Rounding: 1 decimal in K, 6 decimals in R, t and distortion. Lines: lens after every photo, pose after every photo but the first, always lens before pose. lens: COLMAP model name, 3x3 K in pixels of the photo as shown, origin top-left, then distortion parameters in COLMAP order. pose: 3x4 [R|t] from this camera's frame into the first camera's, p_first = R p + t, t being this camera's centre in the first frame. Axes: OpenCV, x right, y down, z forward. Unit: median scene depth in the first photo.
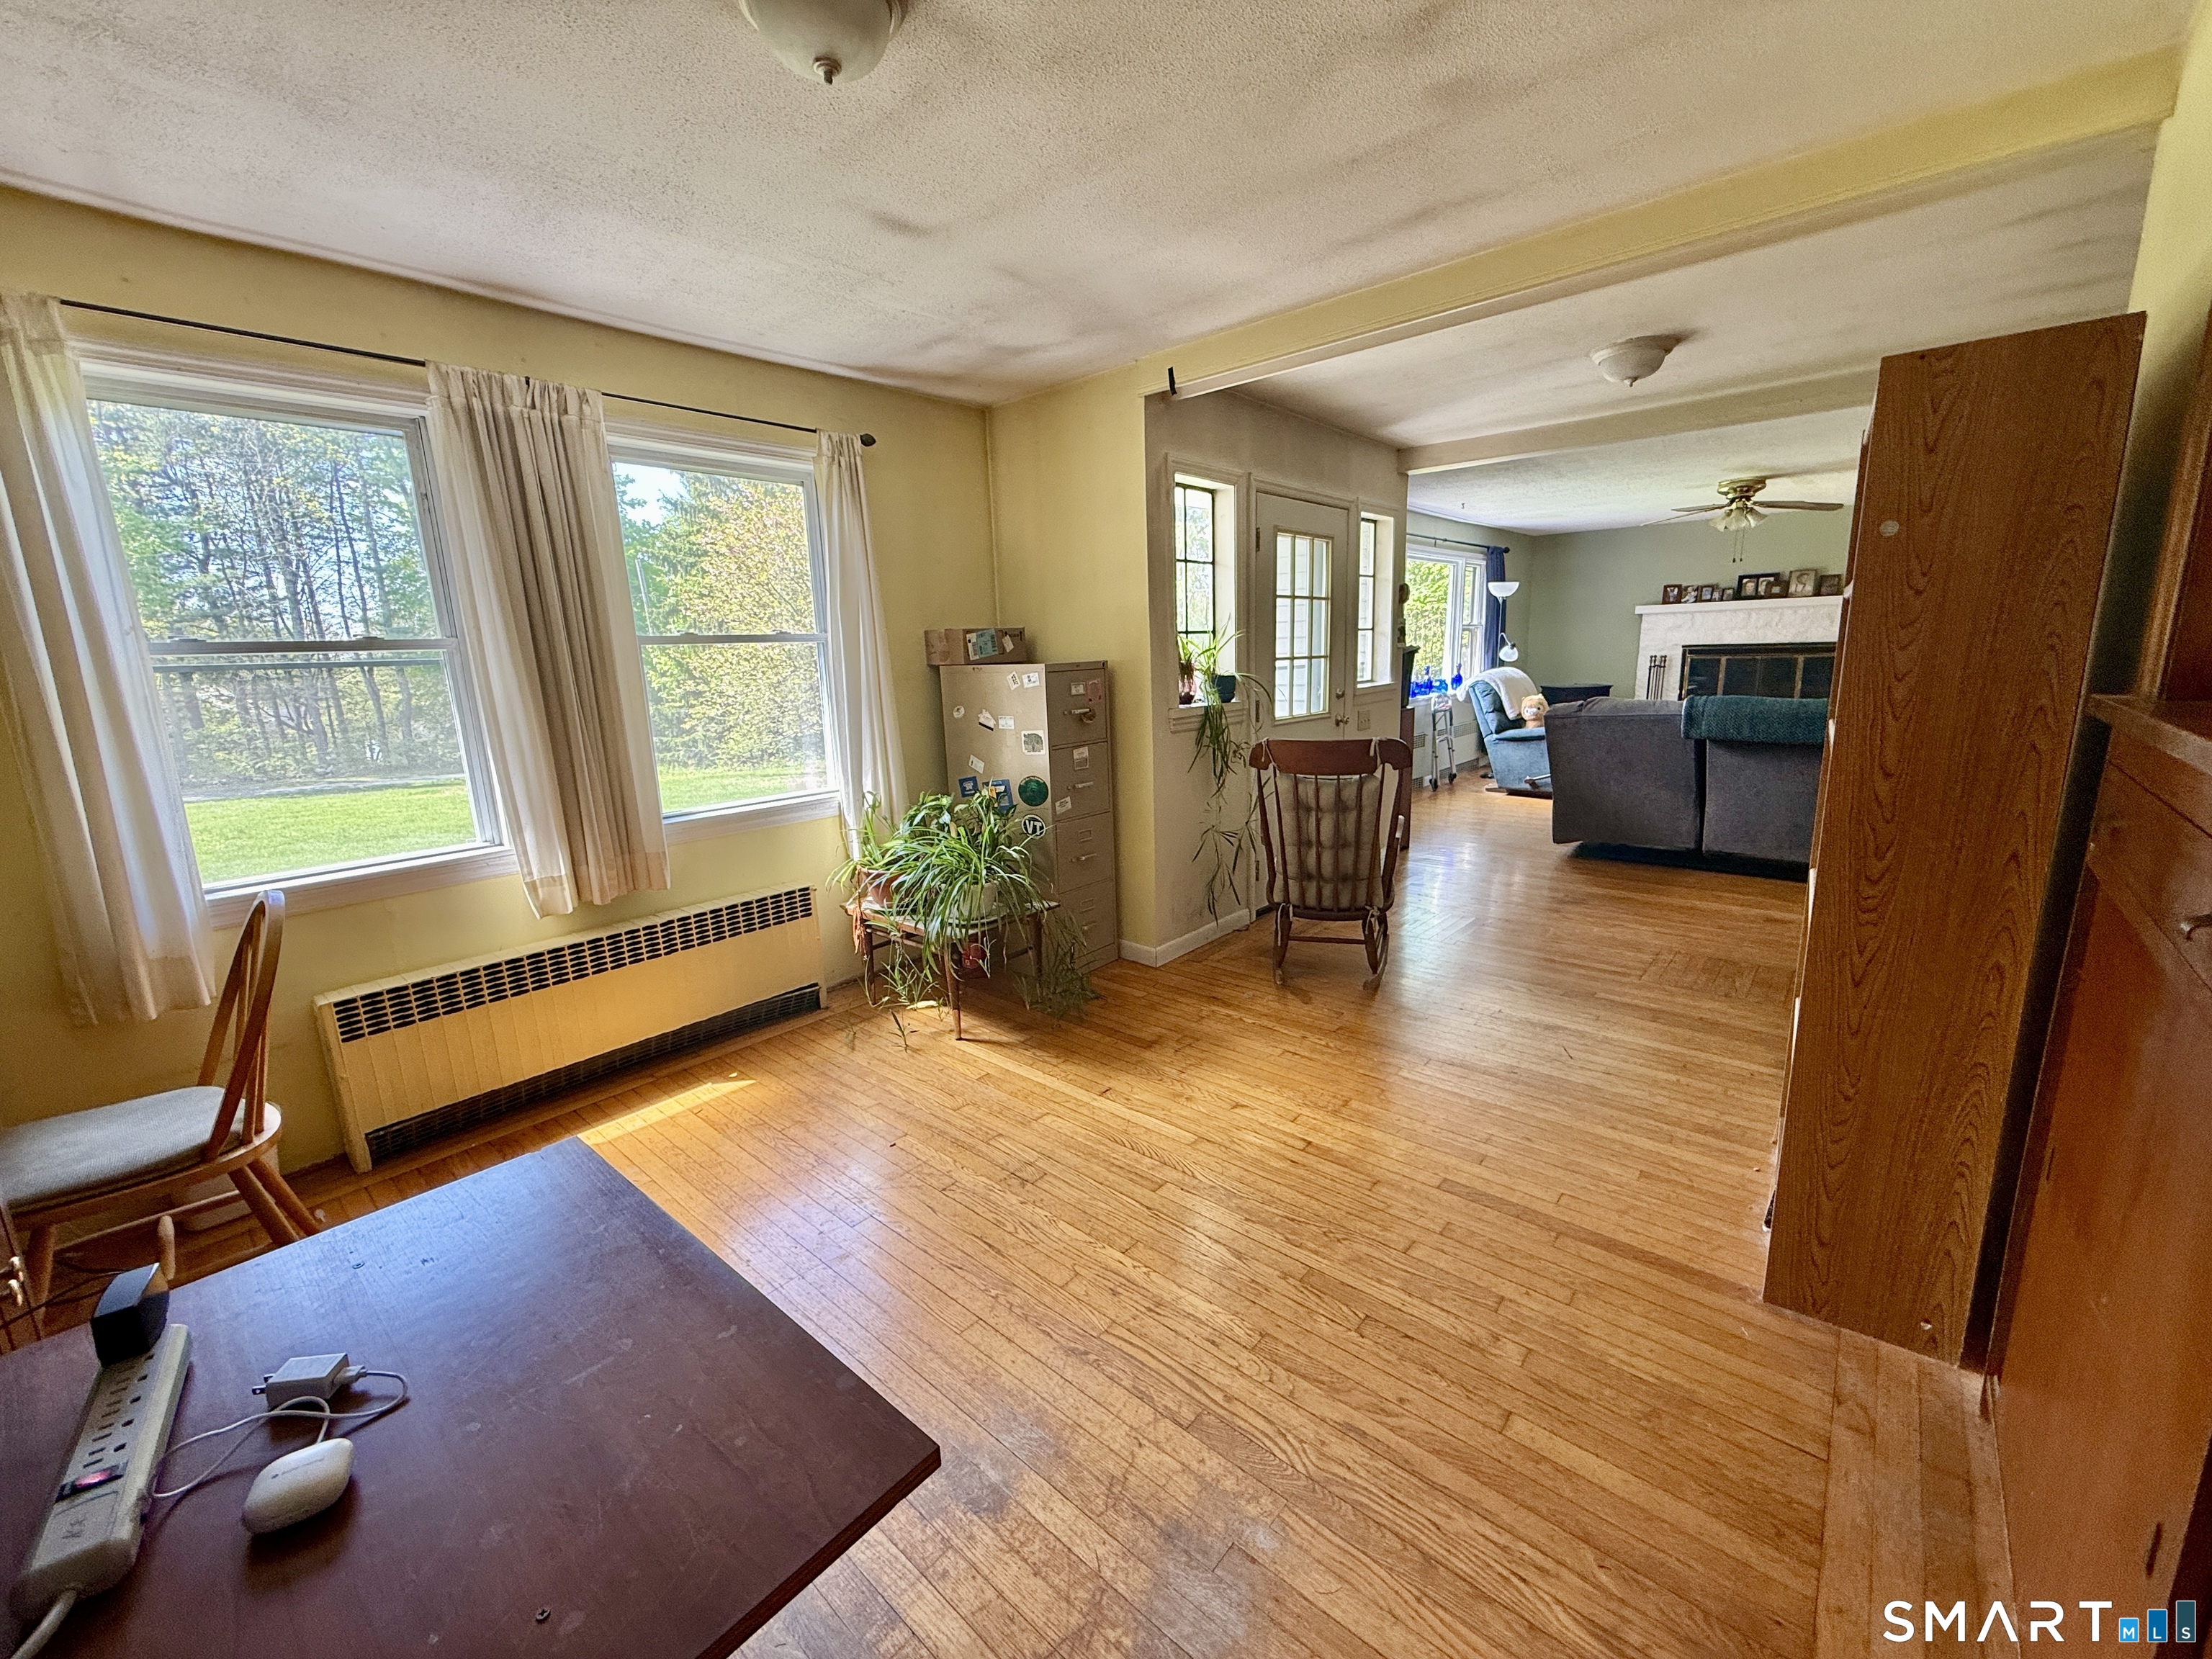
lens RADIAL K [[876.3, 0, 1110.9], [0, 876.3, 820.6], [0, 0, 1]] dist [0.000130, 0.001053]
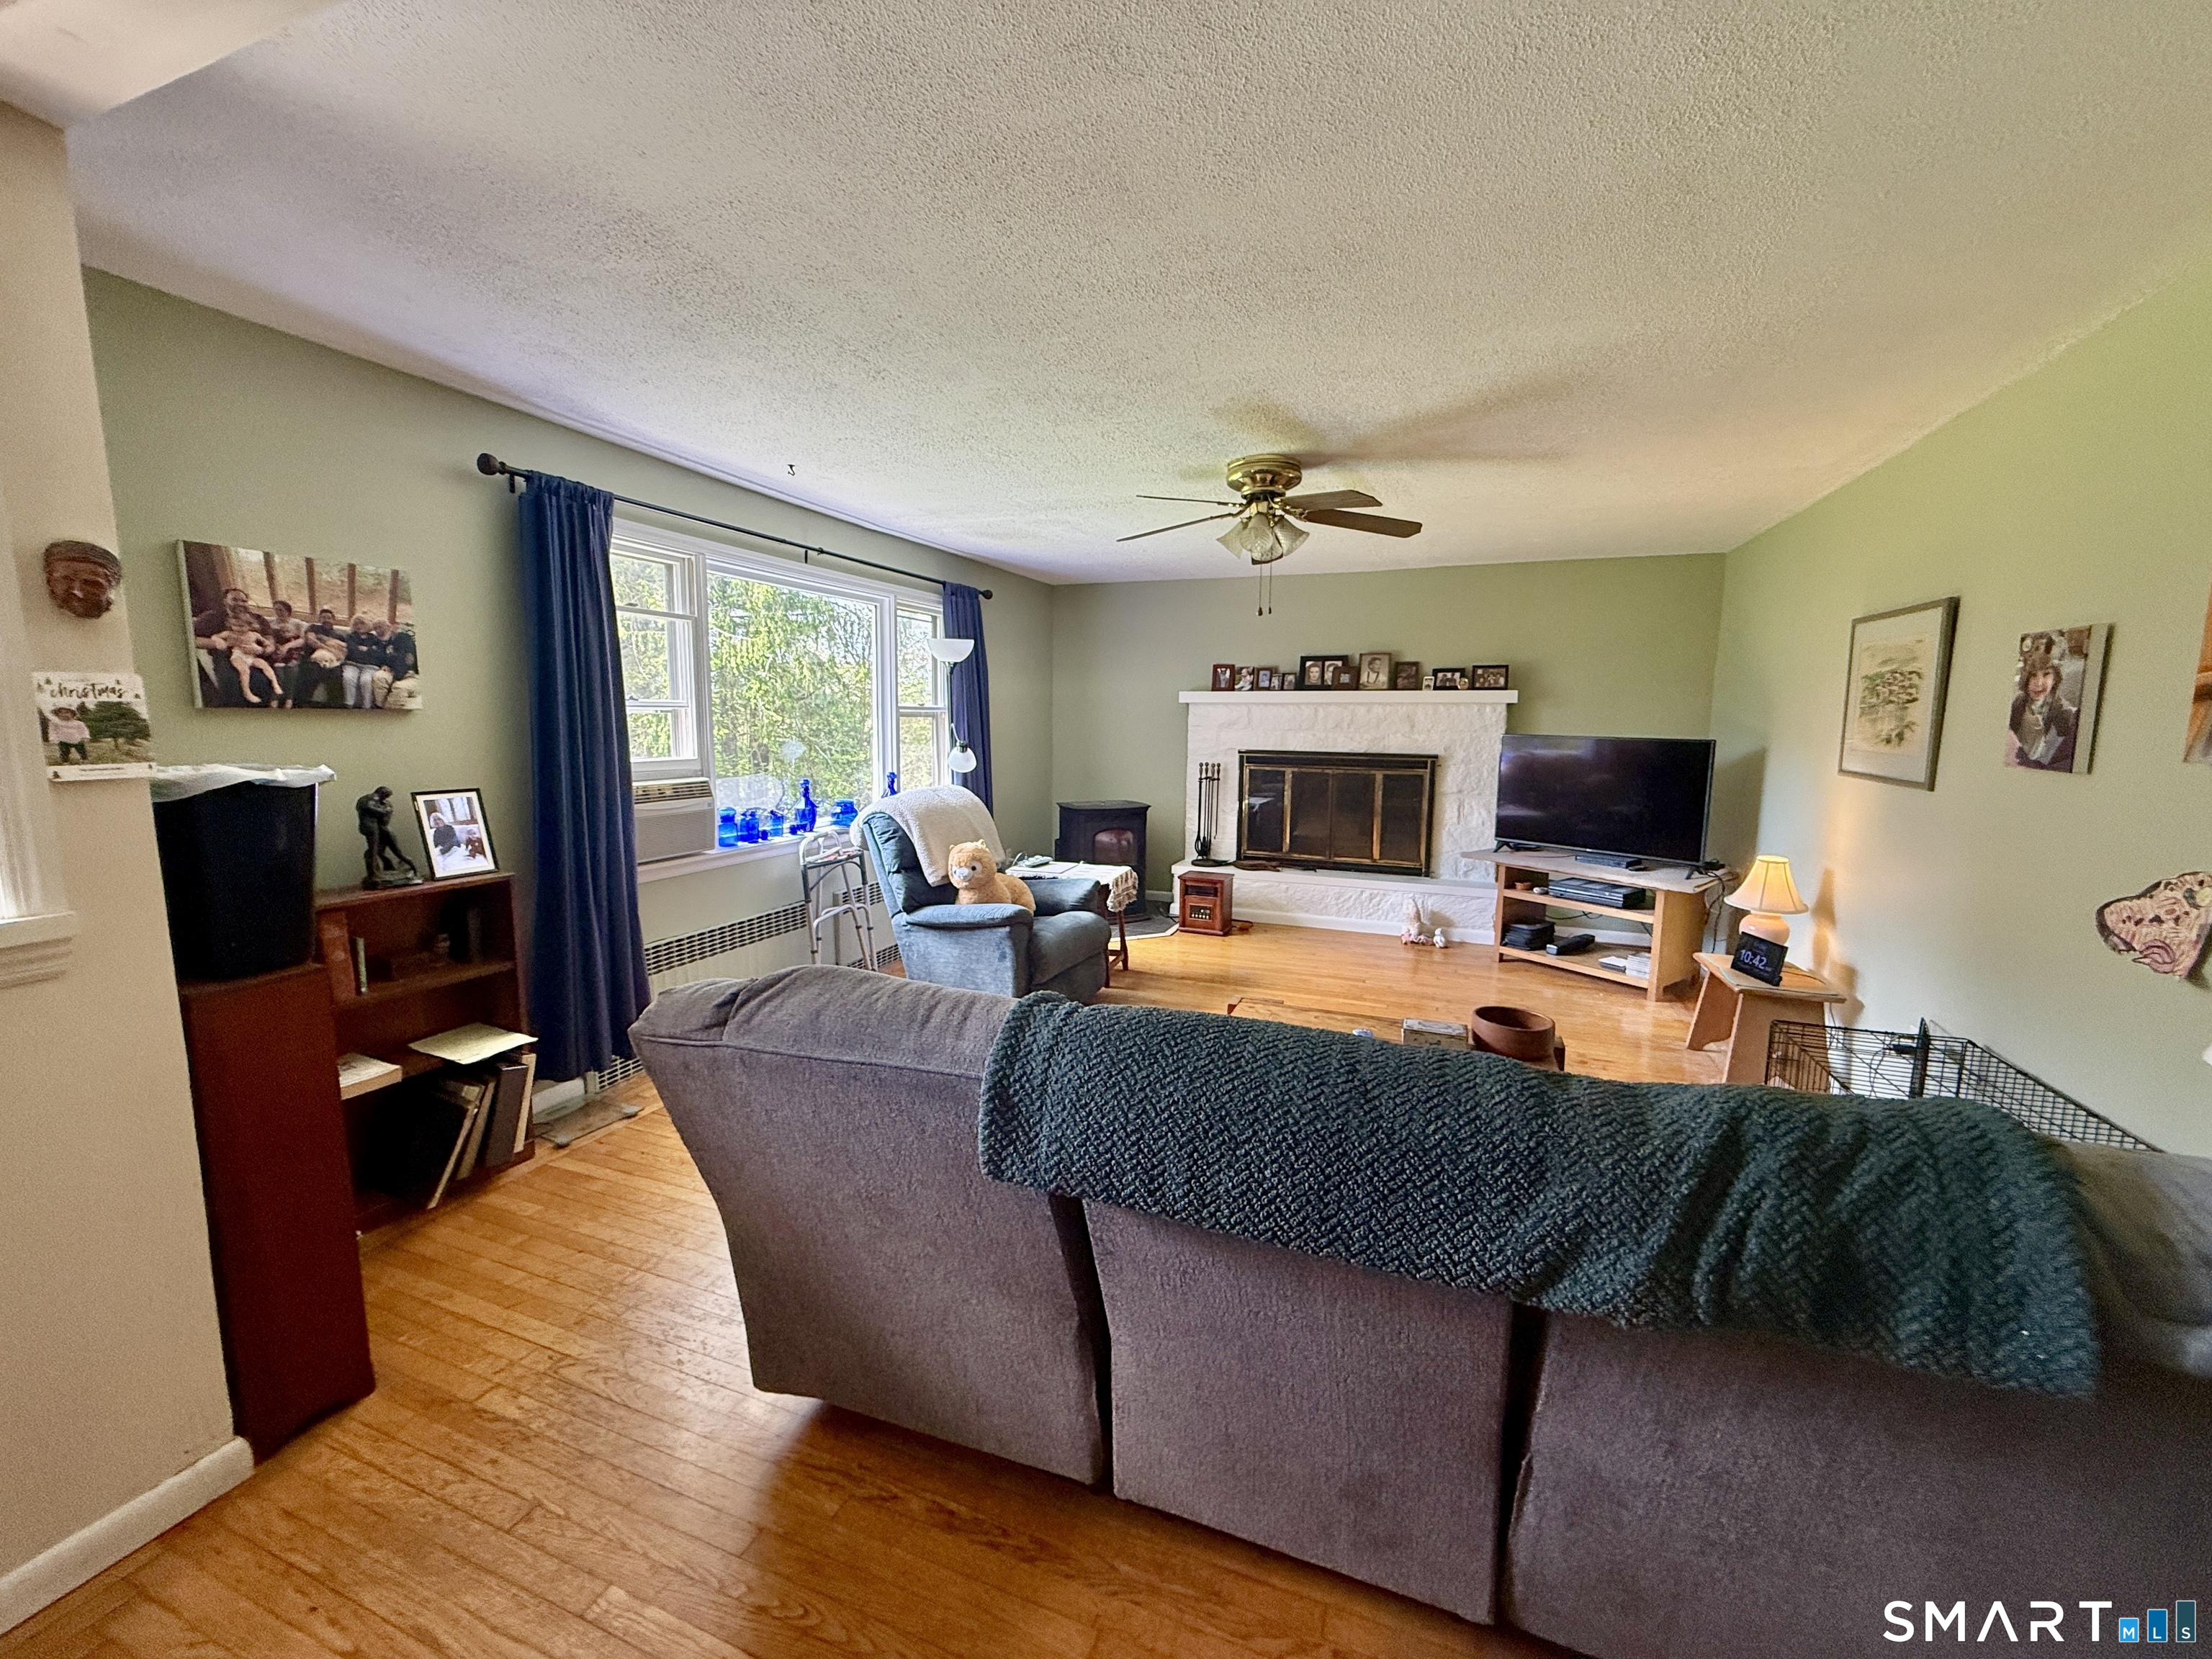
lens RADIAL K [[876.3, 0, 1104.4], [0, 876.3, 827.1], [0, 0, 1]] dist [0.000130, 0.001053]
pose [[0.939698, -0.001277, 0.342002, 0.326877], [0.026194, 0.997324, -0.068249, -0.097992], [-0.341000, 0.073091, 0.937218, 0.402746]]
